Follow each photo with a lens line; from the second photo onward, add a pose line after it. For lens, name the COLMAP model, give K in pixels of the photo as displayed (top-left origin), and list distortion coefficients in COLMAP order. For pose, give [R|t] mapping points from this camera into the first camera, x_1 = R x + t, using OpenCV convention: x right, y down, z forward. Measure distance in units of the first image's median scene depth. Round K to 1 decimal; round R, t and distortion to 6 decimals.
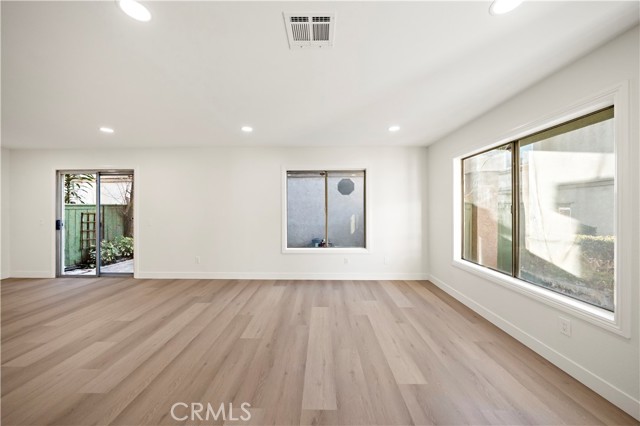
lens RADIAL K [[221.4, 0, 318.0], [0, 221.4, 210.1], [0, 0, 1]] dist [-0.005442, 0.000252]
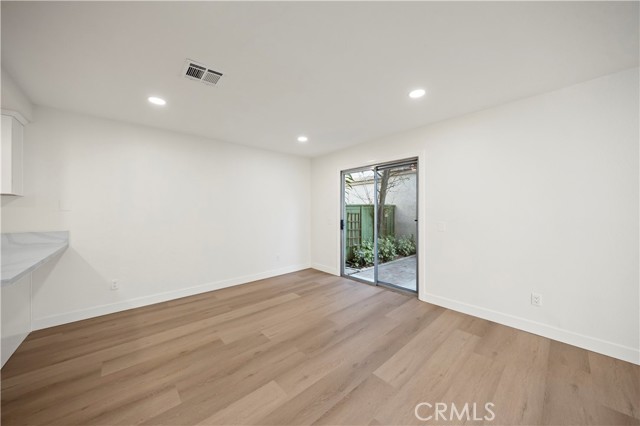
lens RADIAL K [[221.4, 0, 320.4], [0, 221.4, 212.2], [0, 0, 1]] dist [-0.005442, 0.000252]
pose [[0.678891, 0.005500, -0.734218, -0.579185], [-0.000059, 0.999972, 0.007437, 0.002820], [0.734239, -0.005006, 0.678873, 0.271381]]
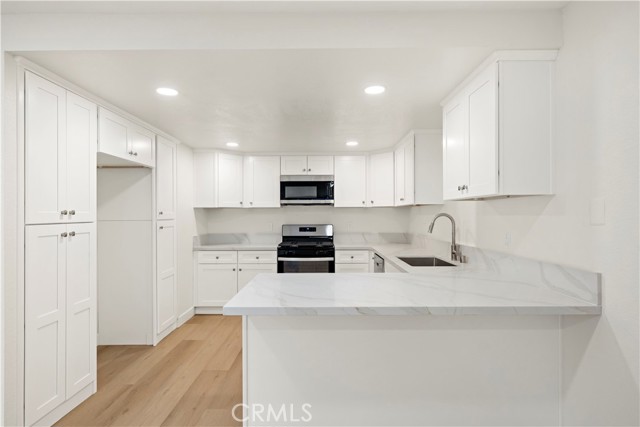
lens RADIAL K [[348.5, 0, 315.1], [0, 348.5, 216.2], [0, 0, 1]] dist [0.010233, -0.002365]
pose [[-0.999985, 0.002256, 0.005074, -1.243241], [0.002277, 0.999989, 0.004086, -0.008152], [-0.005065, 0.004097, -0.999979, 0.590951]]
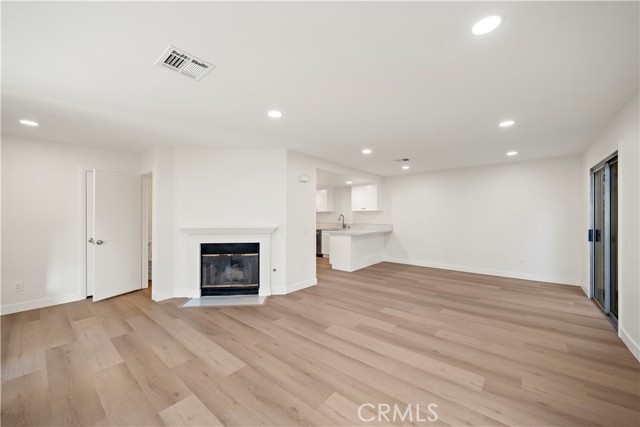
lens RADIAL K [[249.0, 0, 317.7], [0, 249.0, 214.8], [0, 0, 1]] dist [-0.004350, -0.000336]
pose [[-0.641488, -0.000377, -0.767133, 0.199809], [0.001535, 0.999997, -0.001775, -0.006744], [0.767131, -0.002317, -0.641486, 0.928825]]
